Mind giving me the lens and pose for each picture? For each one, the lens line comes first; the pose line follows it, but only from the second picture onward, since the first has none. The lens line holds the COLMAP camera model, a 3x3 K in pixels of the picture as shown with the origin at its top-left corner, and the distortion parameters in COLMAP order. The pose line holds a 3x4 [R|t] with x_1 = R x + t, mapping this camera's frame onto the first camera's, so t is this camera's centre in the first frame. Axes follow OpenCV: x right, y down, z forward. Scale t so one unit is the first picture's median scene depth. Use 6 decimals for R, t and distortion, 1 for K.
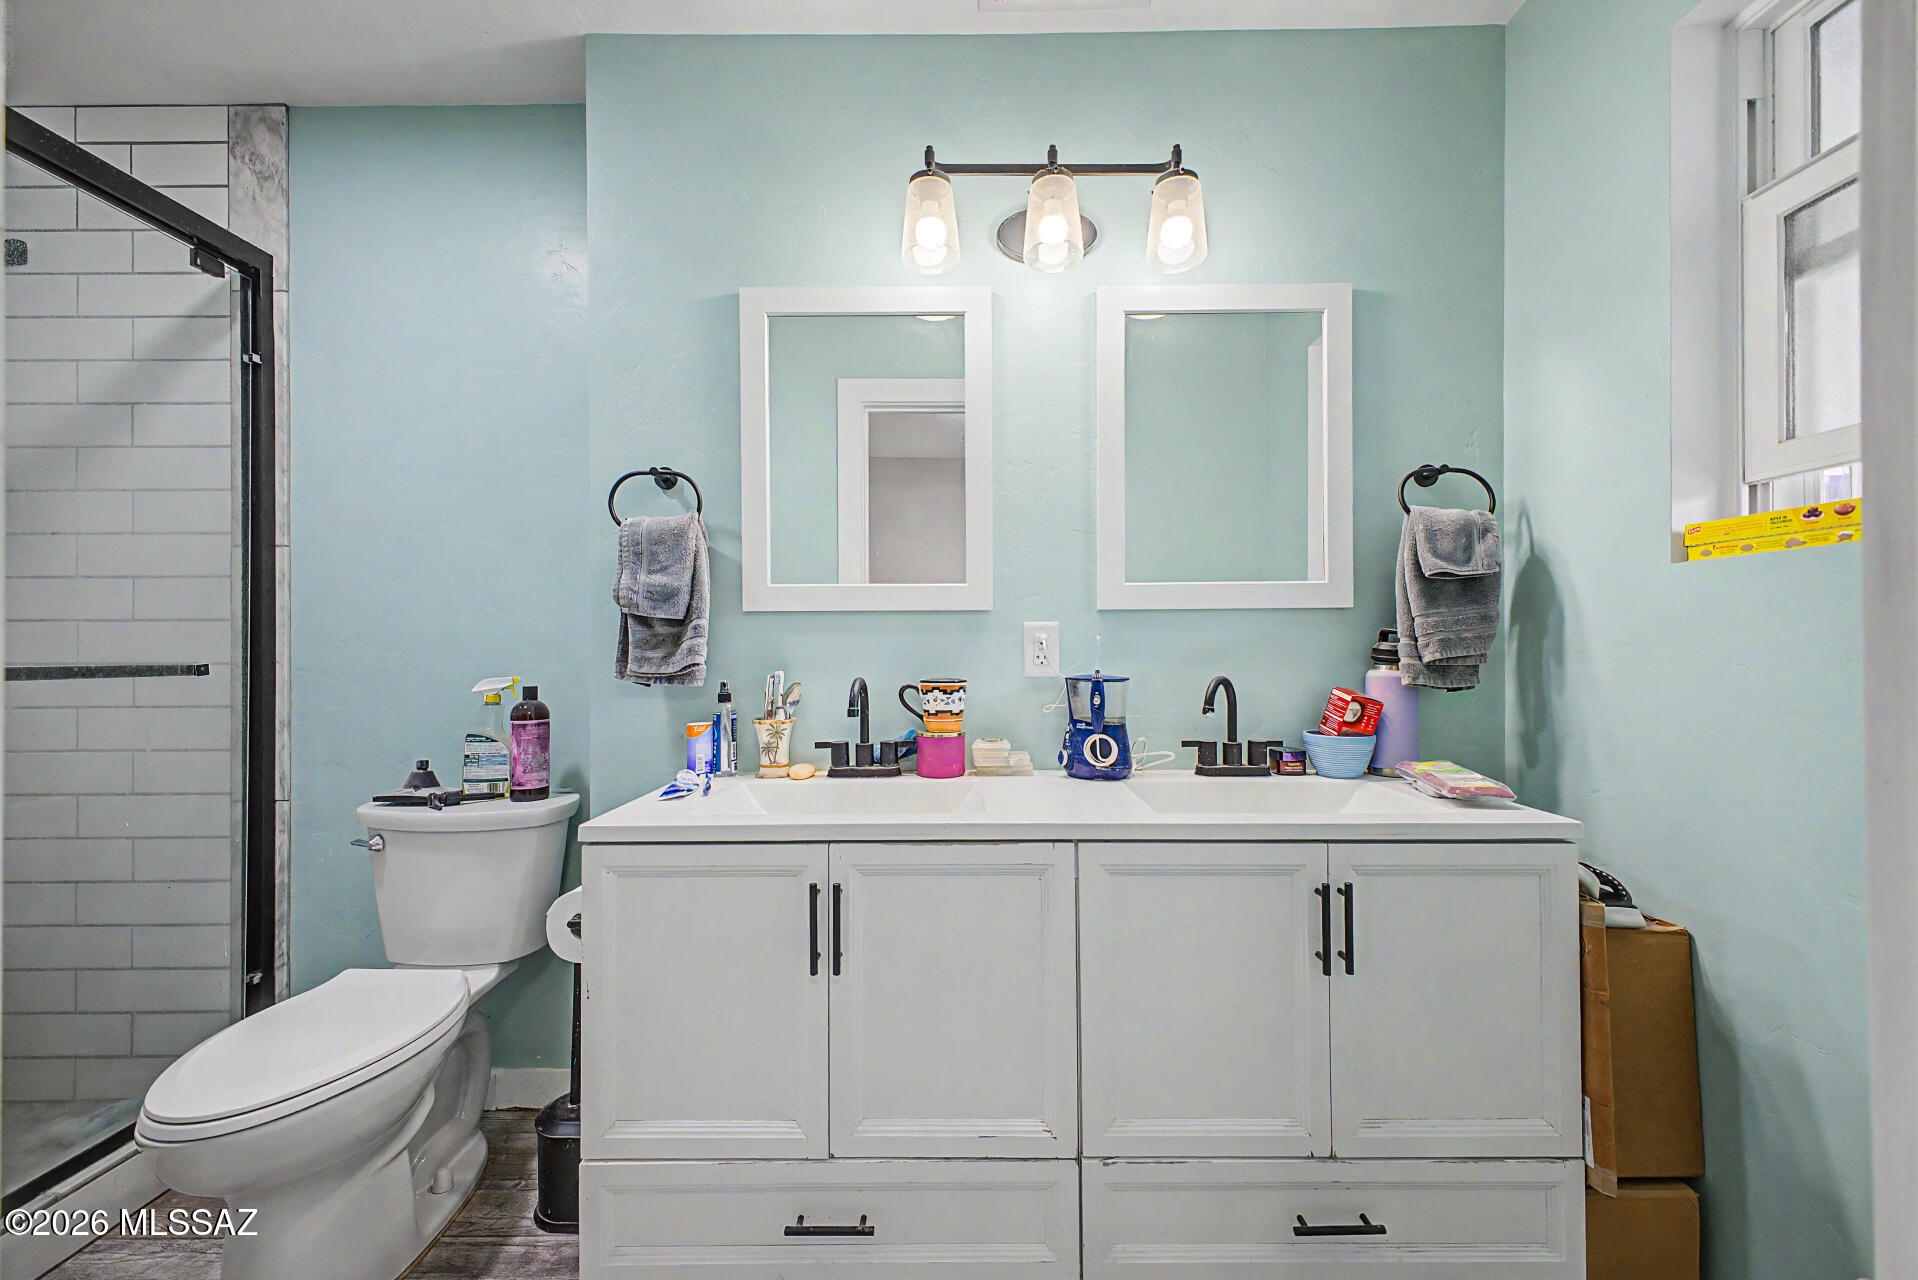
lens RADIAL K [[755.7, 0, 959.0], [0, 755.7, 640.0], [0, 0, 1]] dist [0.010845, -0.000245]
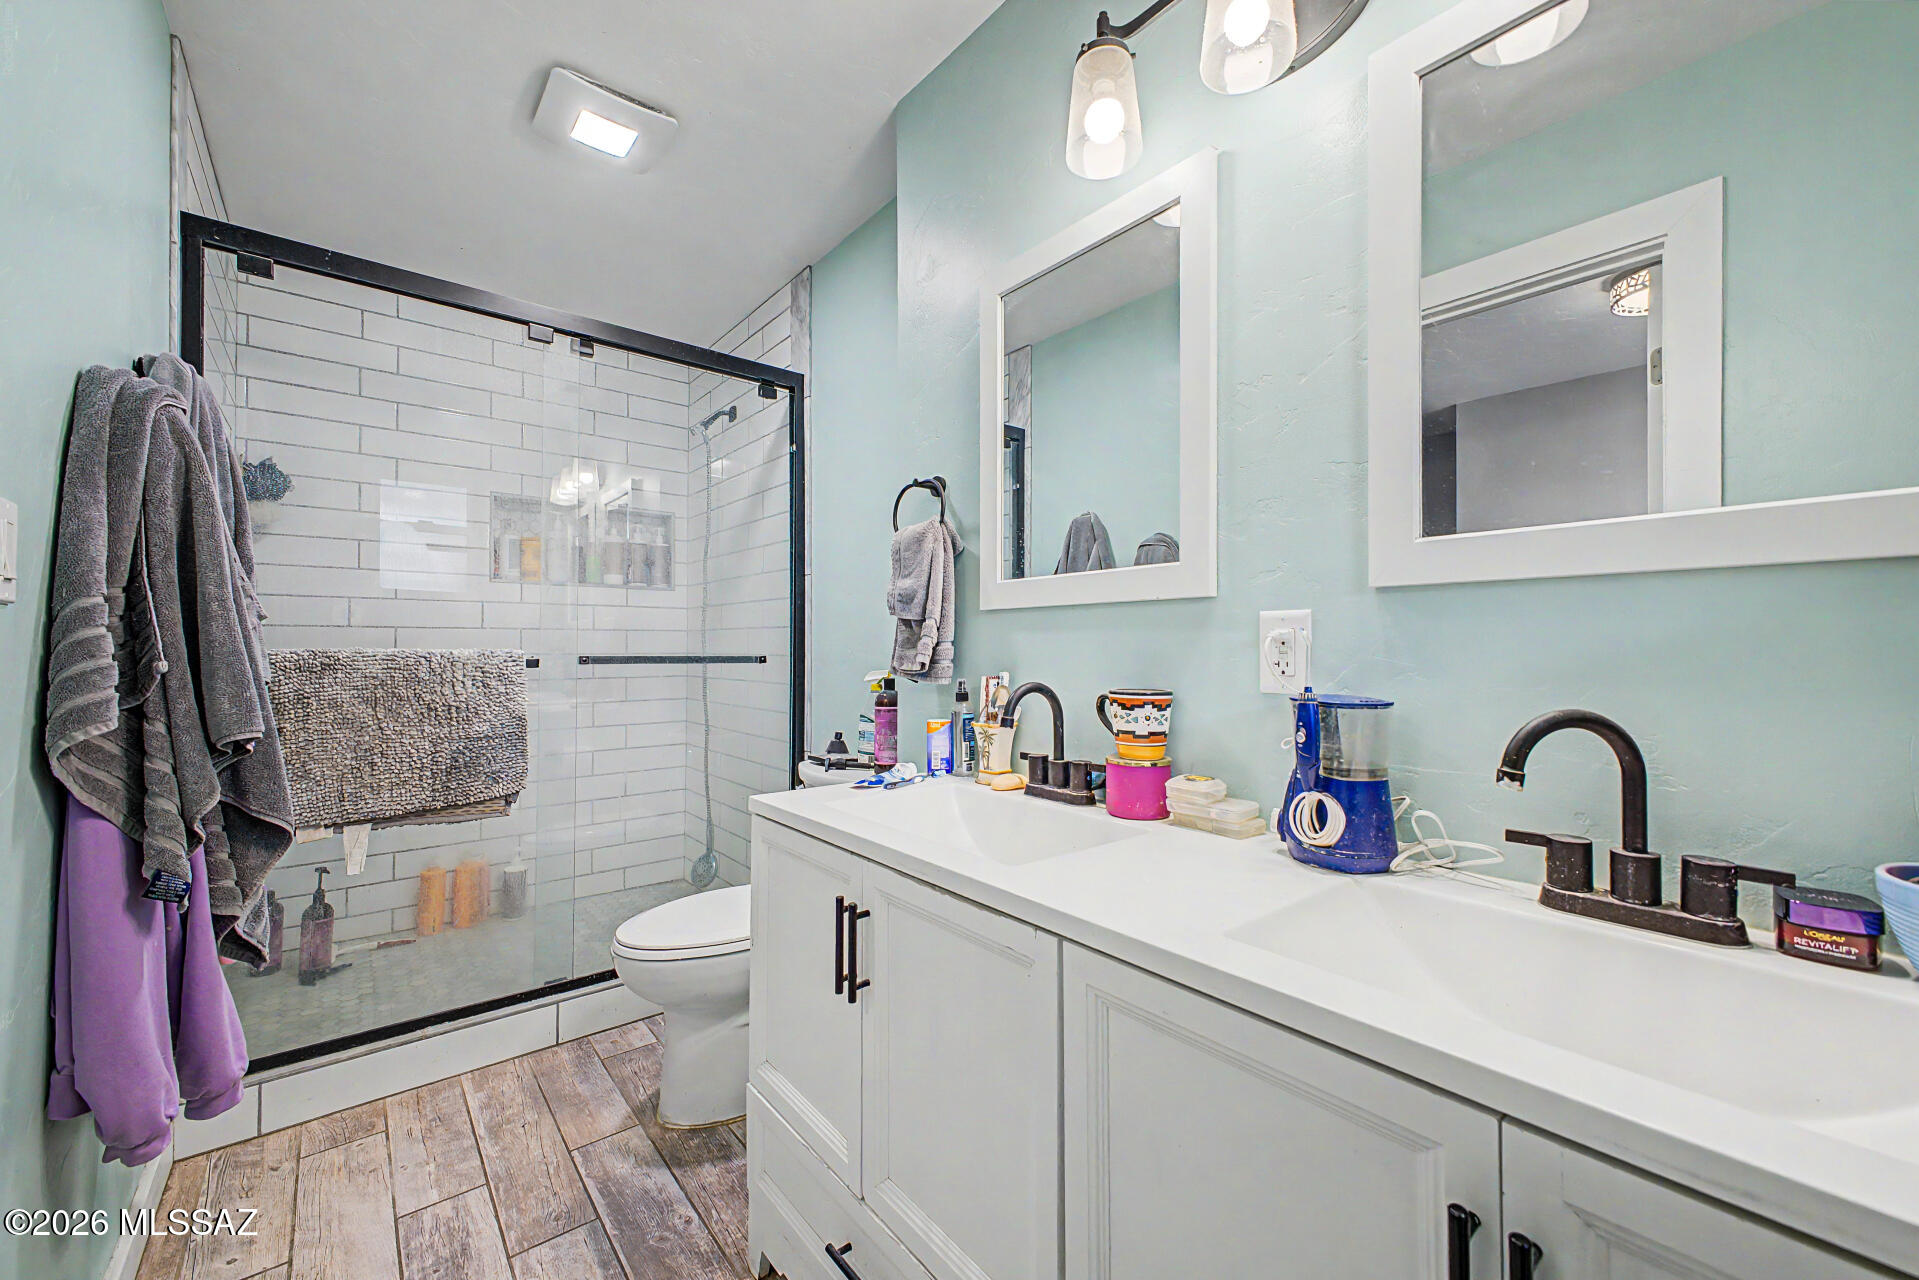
lens RADIAL K [[744.7, 0, 959.5], [0, 744.7, 640.0], [0, 0, 1]] dist [0.001308, -0.000147]
pose [[0.645410, -0.000915, -0.763836, 0.429818], [0.003796, 0.999991, 0.002010, -0.000962], [0.763827, -0.004197, 0.645407, 0.363261]]
